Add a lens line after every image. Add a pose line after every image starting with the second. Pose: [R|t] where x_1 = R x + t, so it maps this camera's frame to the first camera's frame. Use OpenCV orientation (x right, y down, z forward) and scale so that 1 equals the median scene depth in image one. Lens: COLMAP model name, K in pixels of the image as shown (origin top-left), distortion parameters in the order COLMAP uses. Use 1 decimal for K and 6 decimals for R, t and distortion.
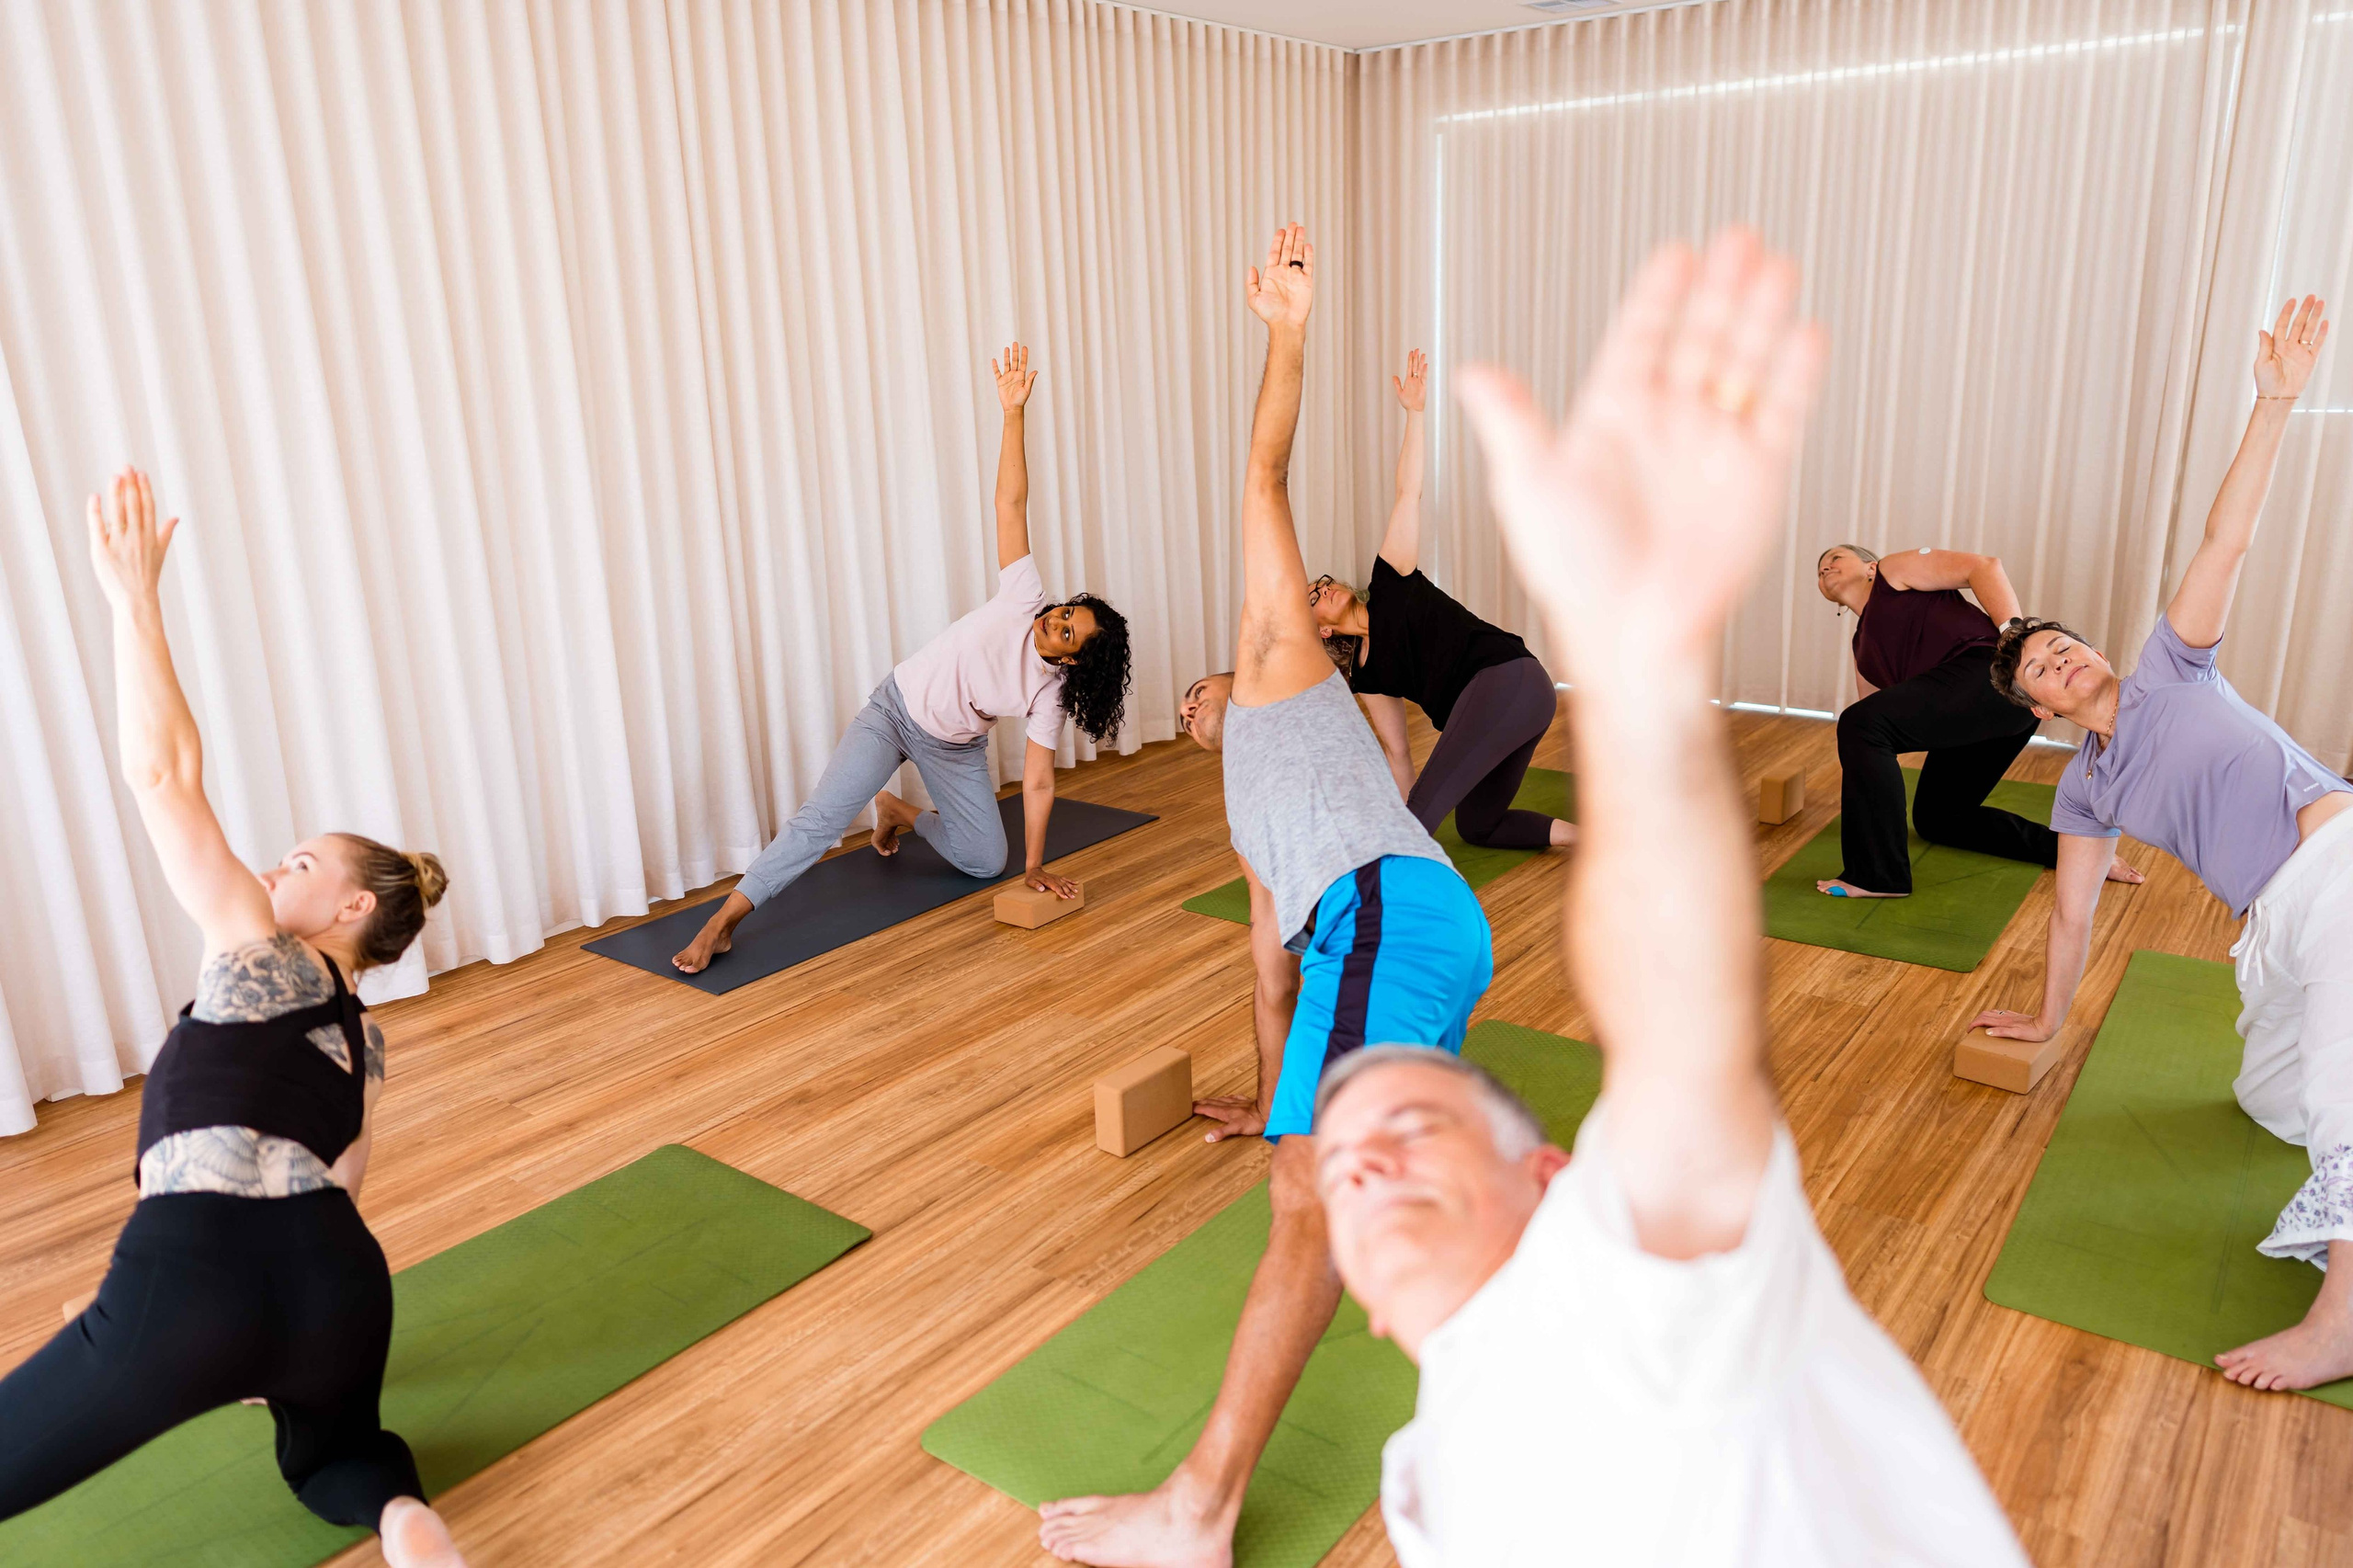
lens RADIAL K [[1619.8, 0, 1197.0], [0, 1619.8, 774.2], [0, 0, 1]] dist [-0.003163, 0.006008]
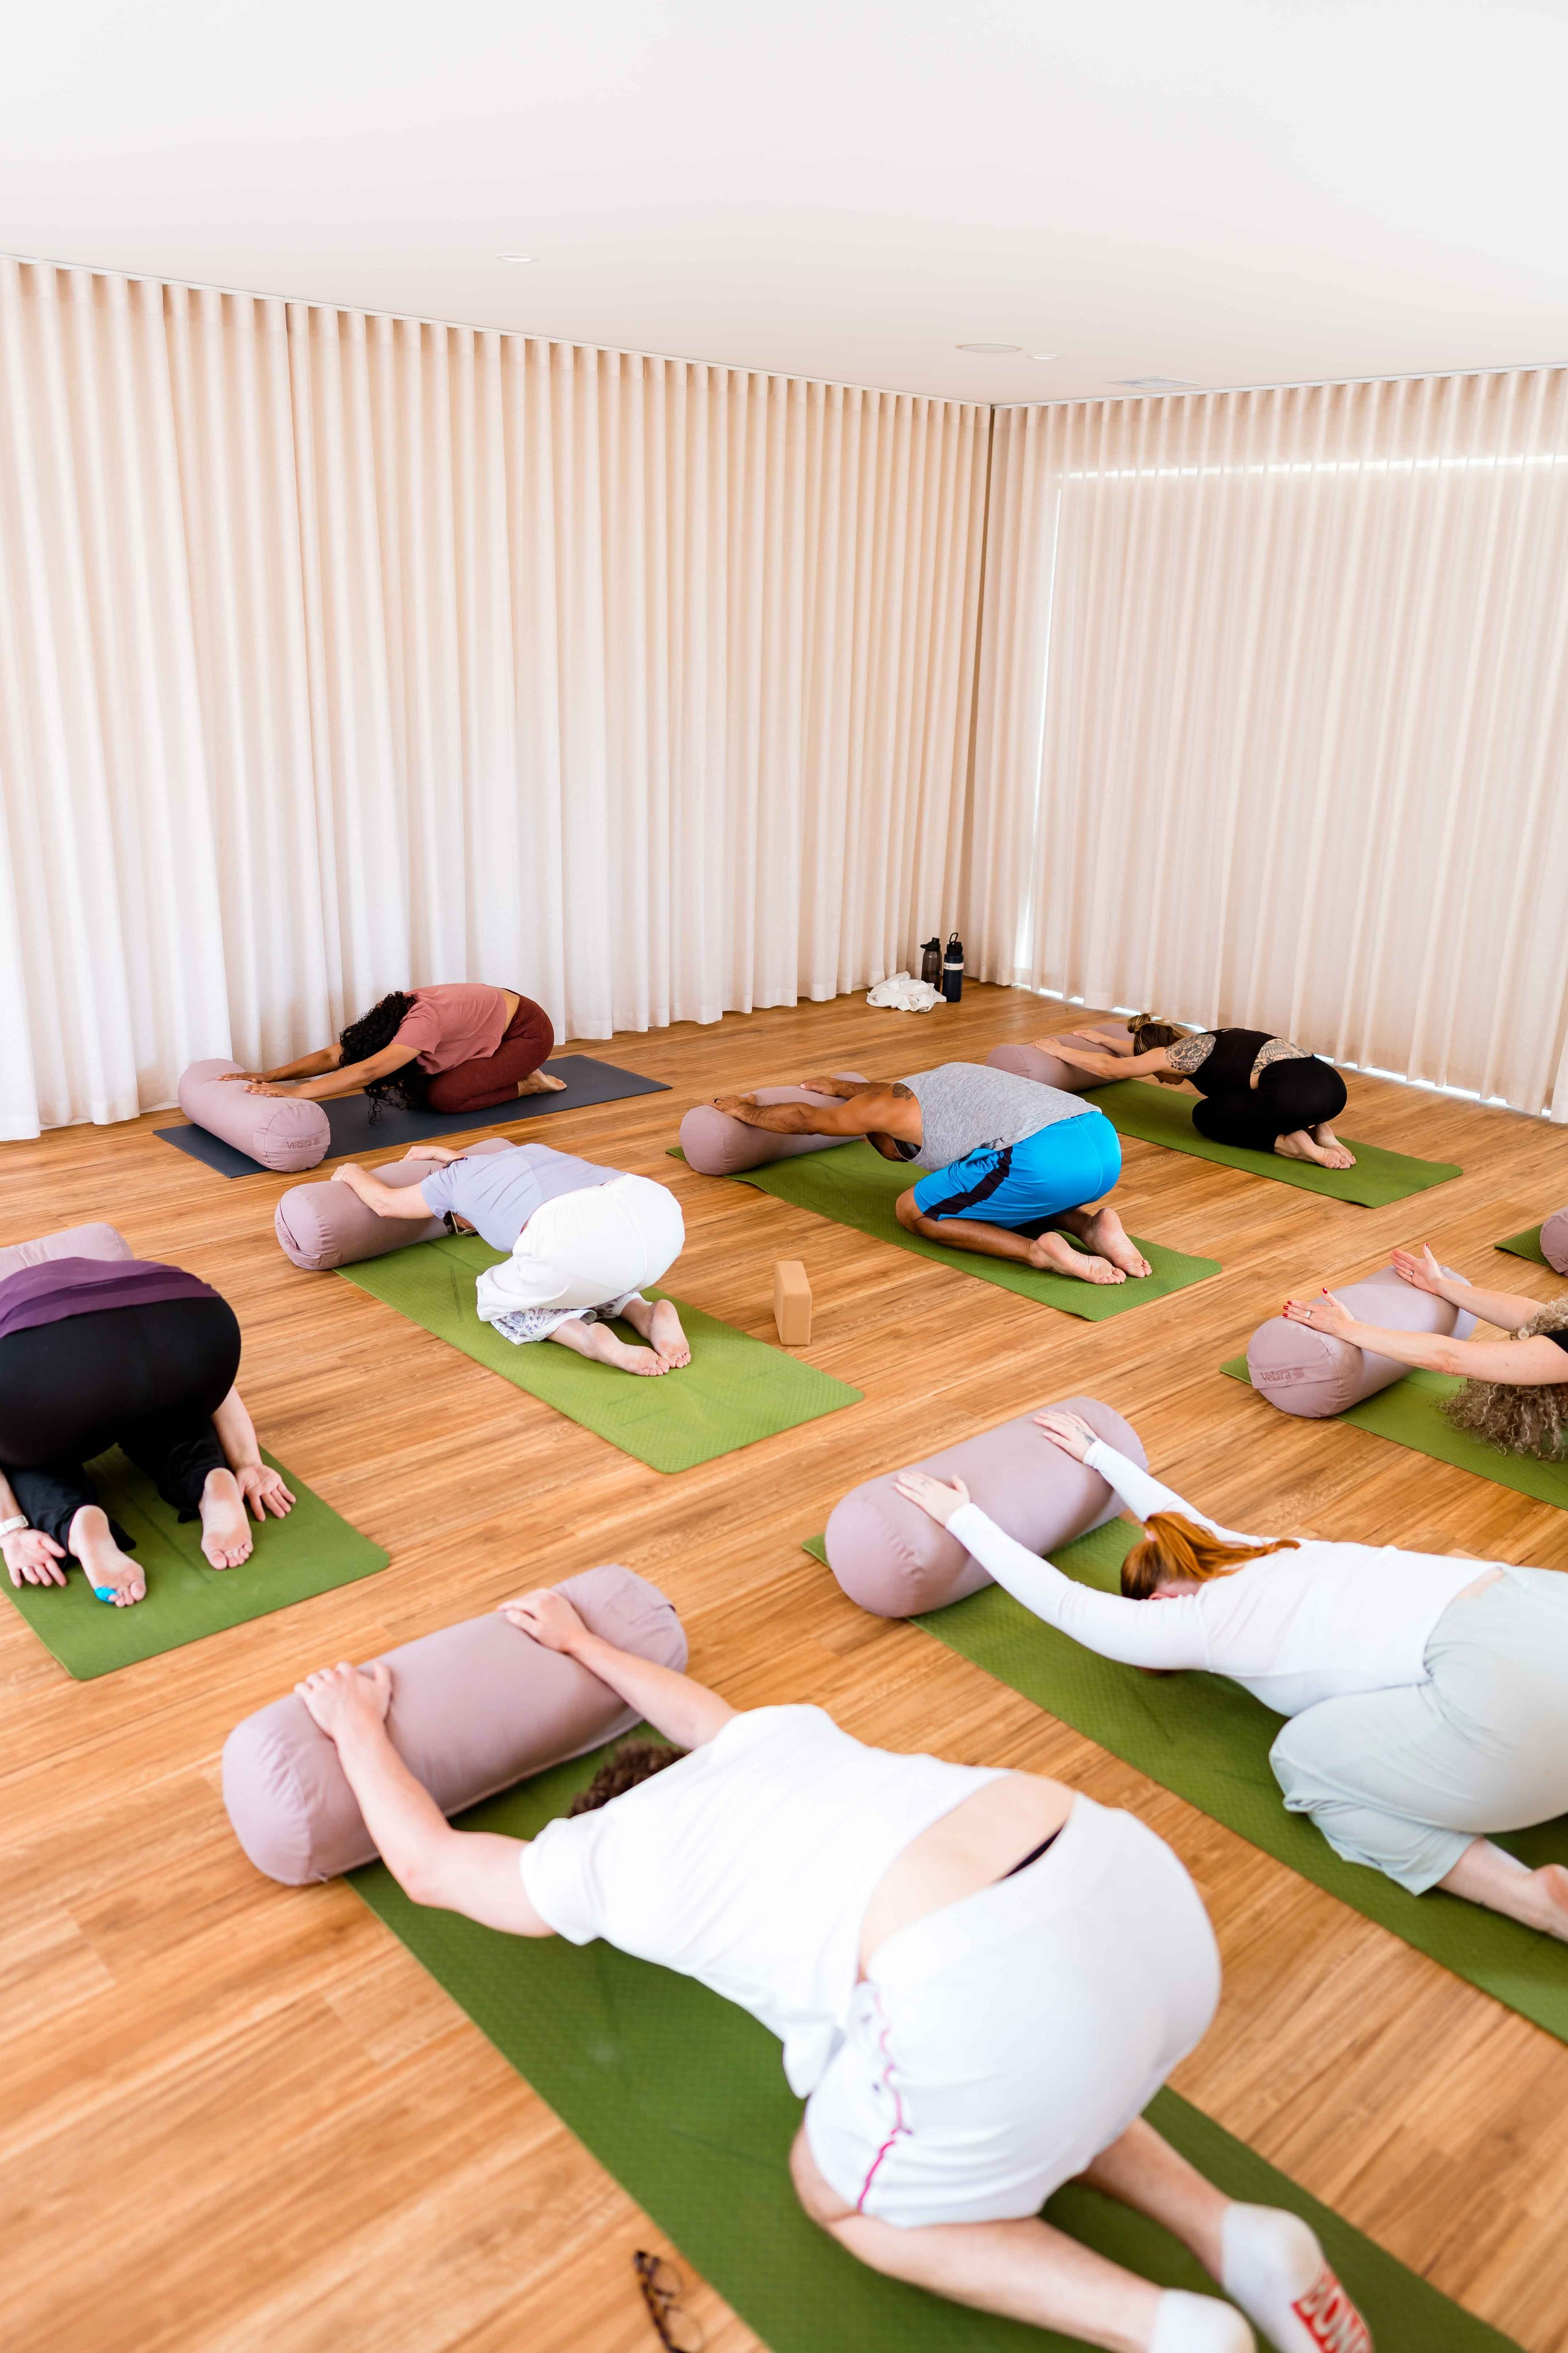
lens RADIAL K [[1619.7, 0, 763.3], [0, 1619.7, 1156.2], [0, 0, 1]] dist [-0.003163, 0.006008]
pose [[0.982384, 0.117906, -0.144981, 0.277866], [-0.110213, 0.992094, 0.060026, 0.005487], [0.150913, -0.042990, 0.987612, -0.197905]]
